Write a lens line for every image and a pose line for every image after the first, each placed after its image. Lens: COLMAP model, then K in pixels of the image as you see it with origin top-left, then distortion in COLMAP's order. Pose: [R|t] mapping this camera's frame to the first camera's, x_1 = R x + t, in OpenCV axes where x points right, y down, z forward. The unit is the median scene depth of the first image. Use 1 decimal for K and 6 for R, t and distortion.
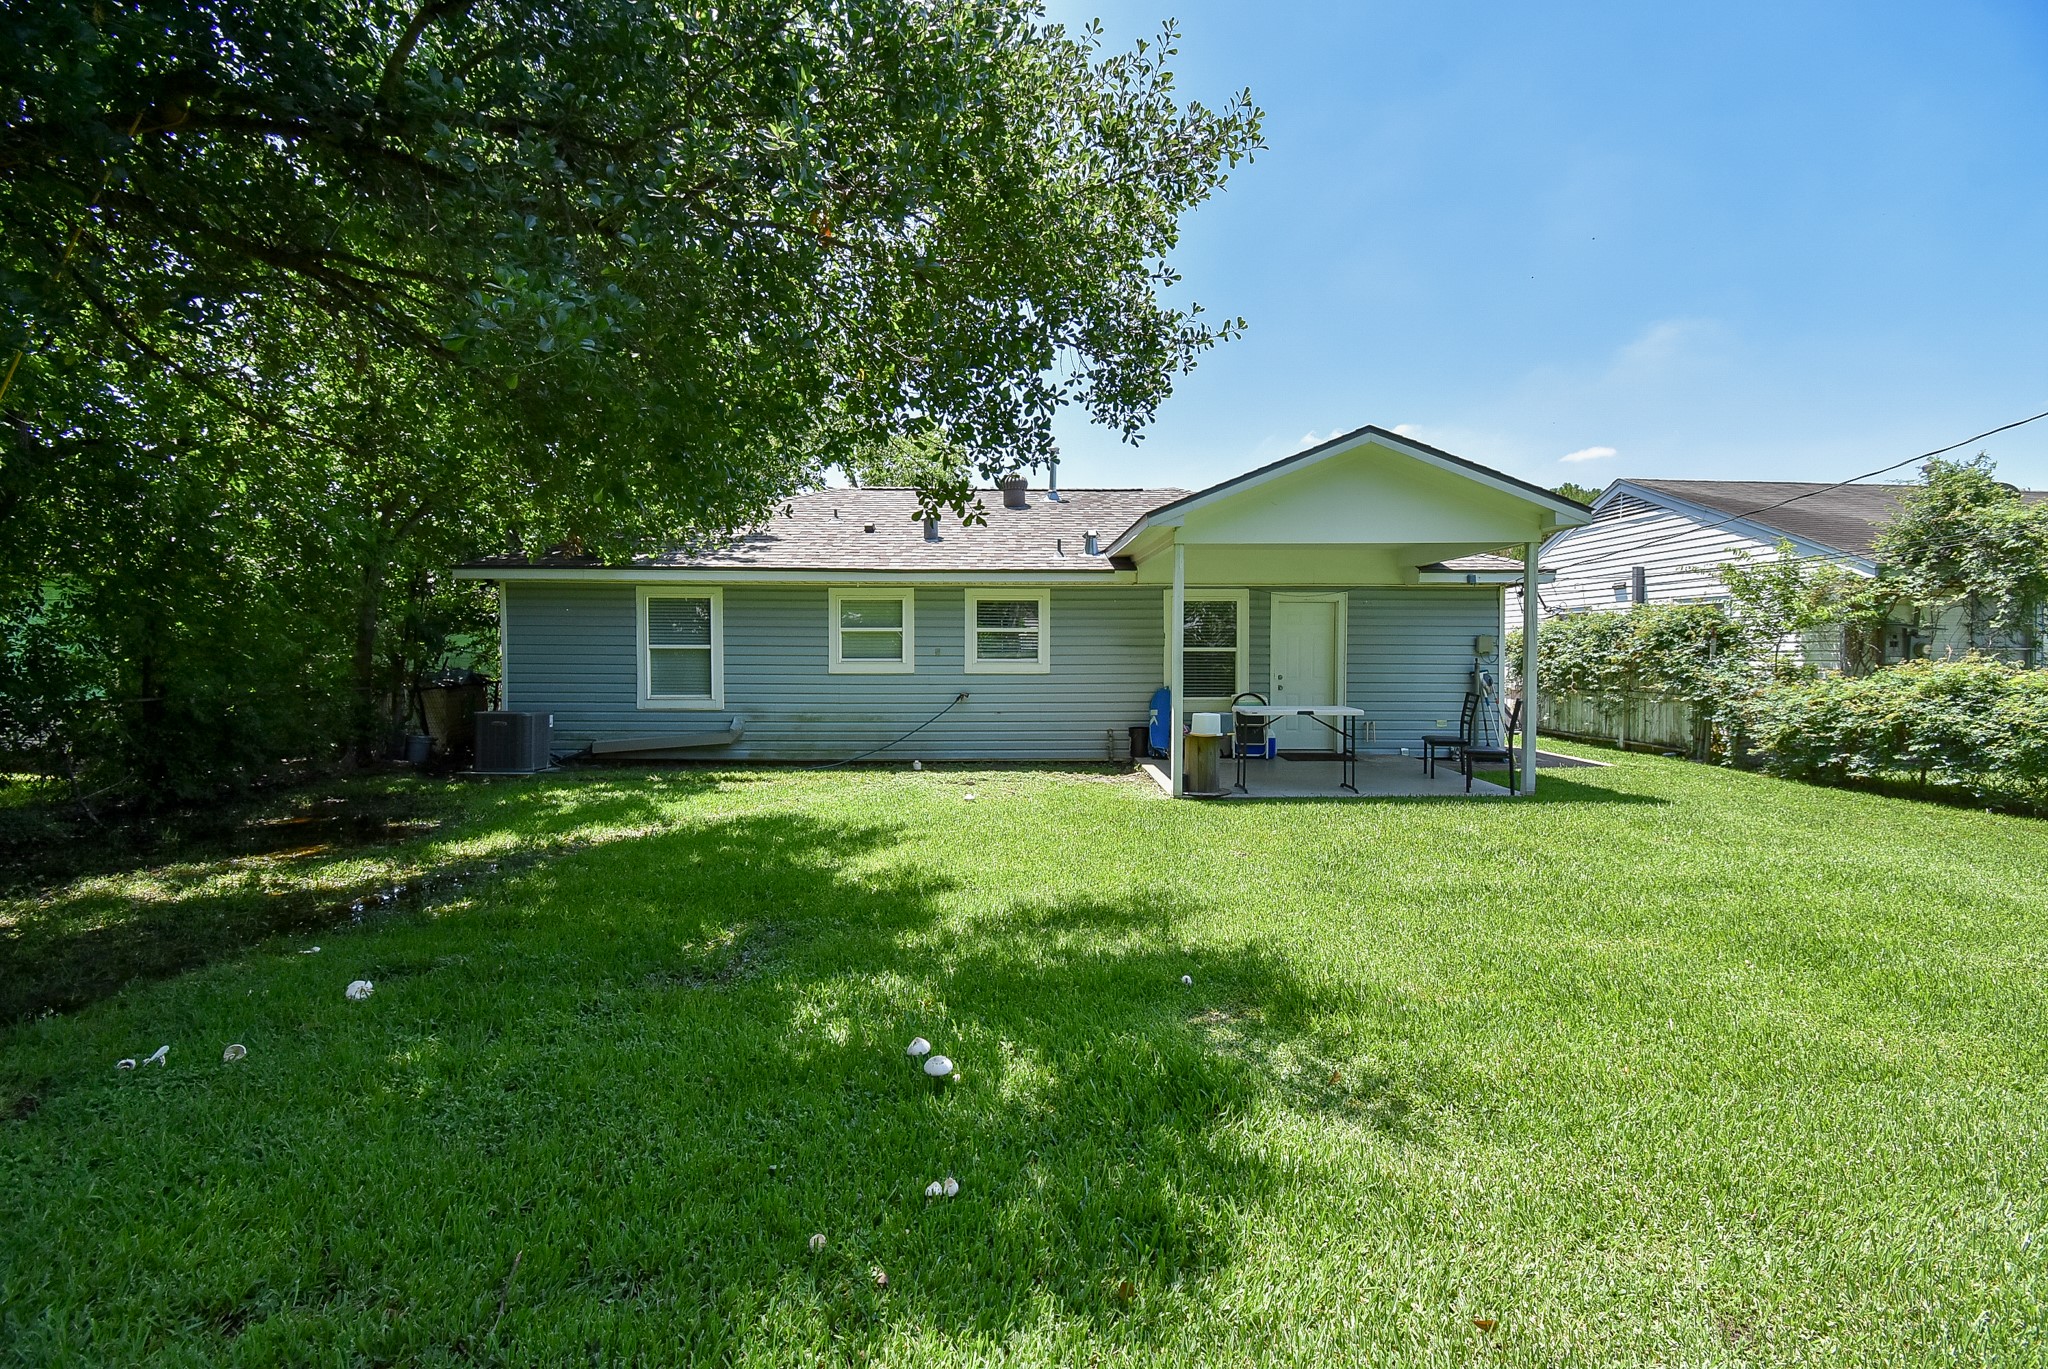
lens RADIAL K [[901.5, 0, 1022.9], [0, 901.5, 677.3], [0, 0, 1]] dist [0.006986, -0.012874]
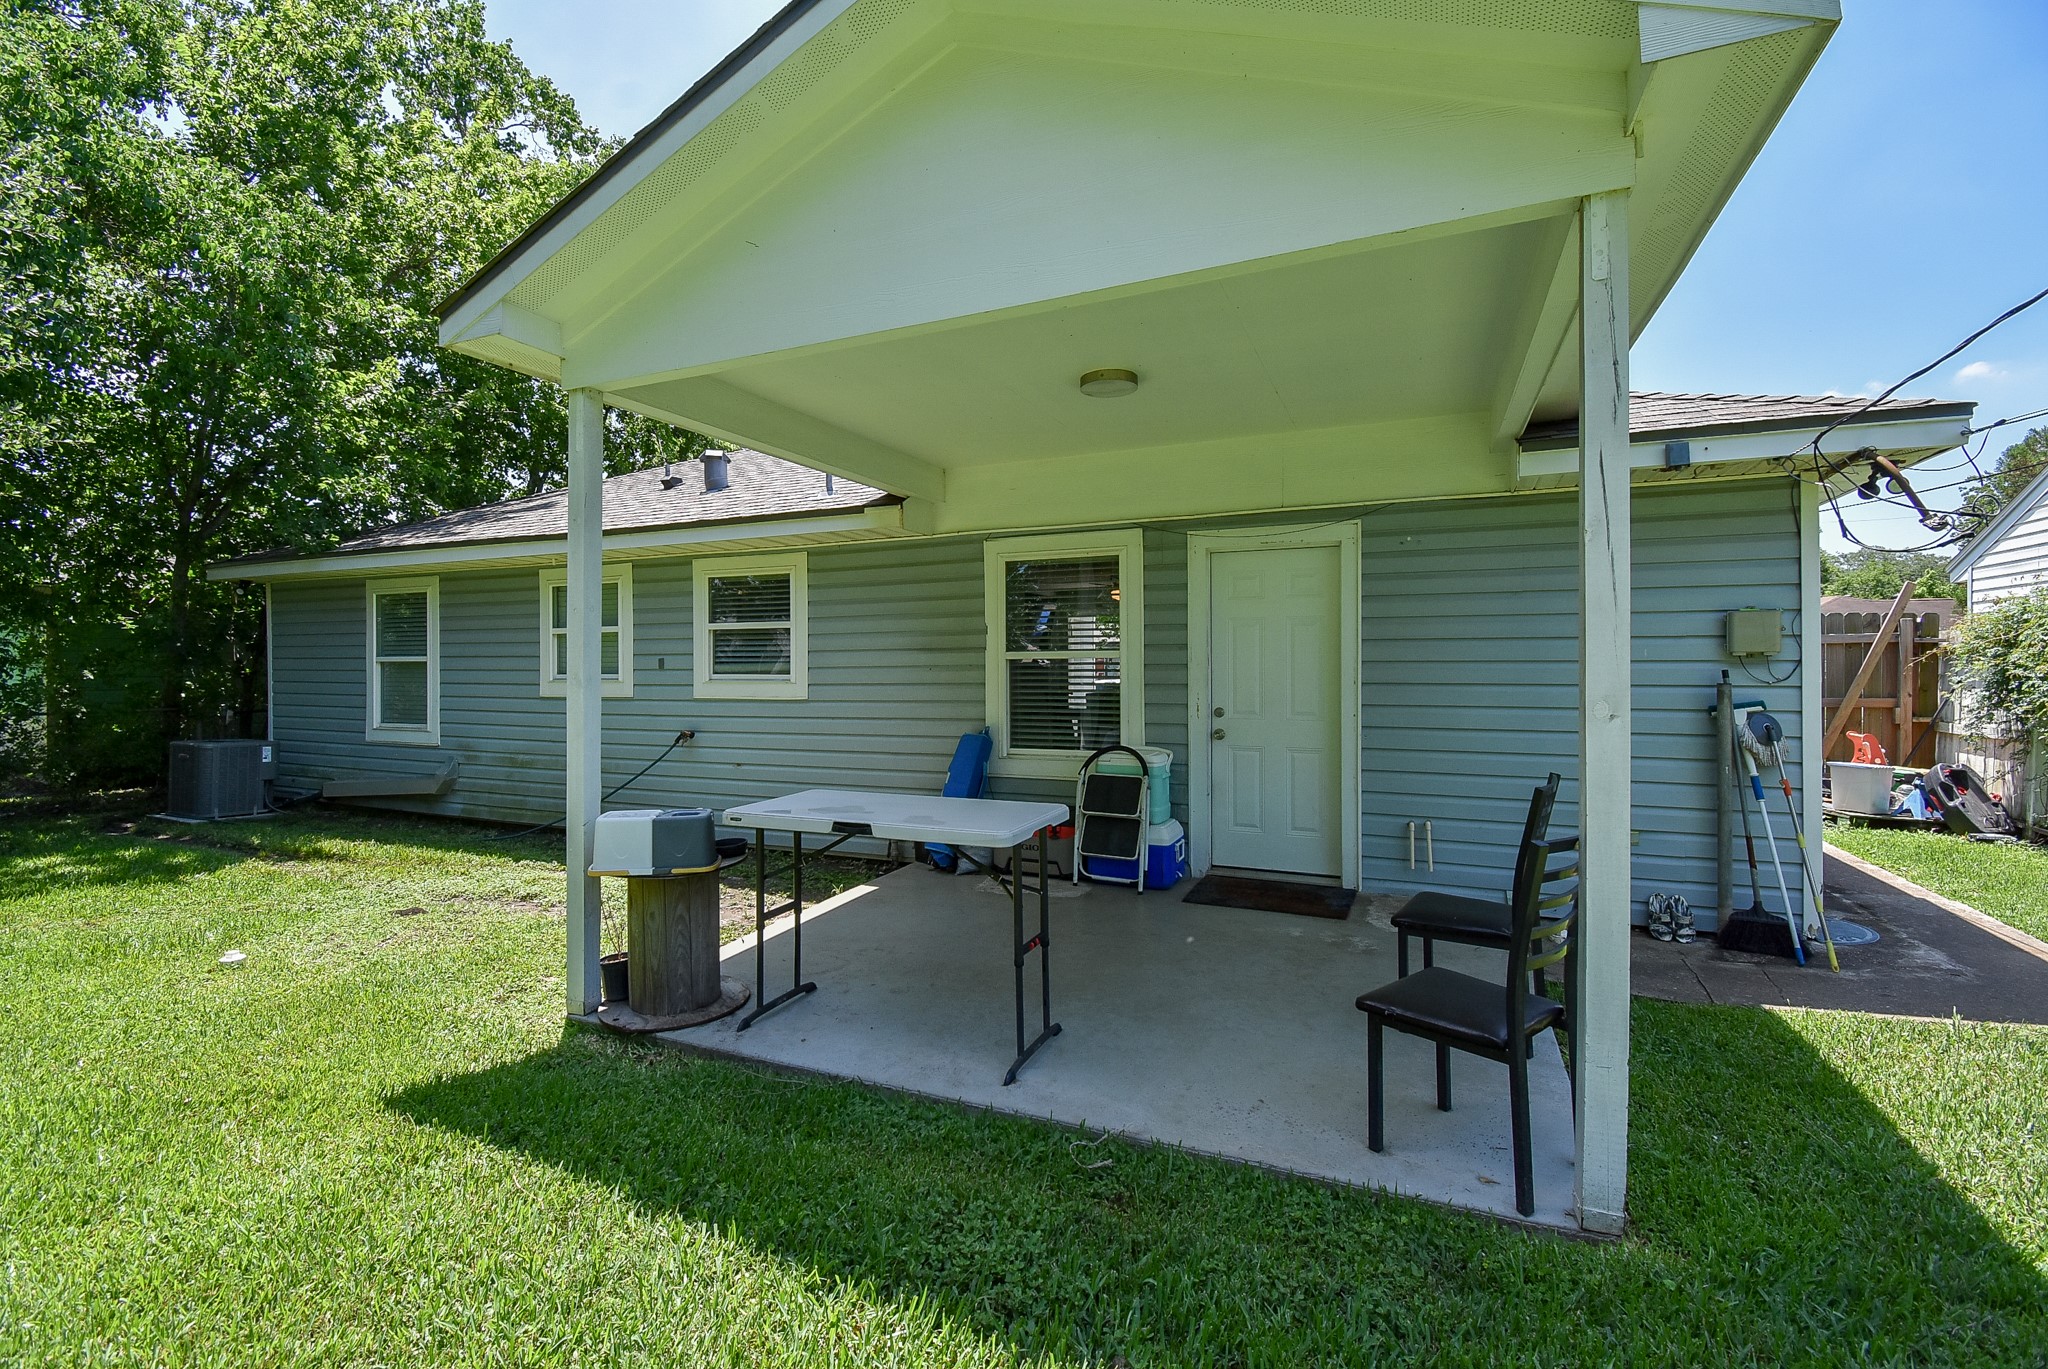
lens RADIAL K [[901.5, 0, 1022.9], [0, 901.5, 677.3], [0, 0, 1]] dist [0.006986, -0.012874]
pose [[0.906888, -0.000968, -0.421370, 0.396215], [-0.002117, 0.999974, -0.006854, -0.014961], [0.421366, 0.007108, 0.906863, 0.537885]]
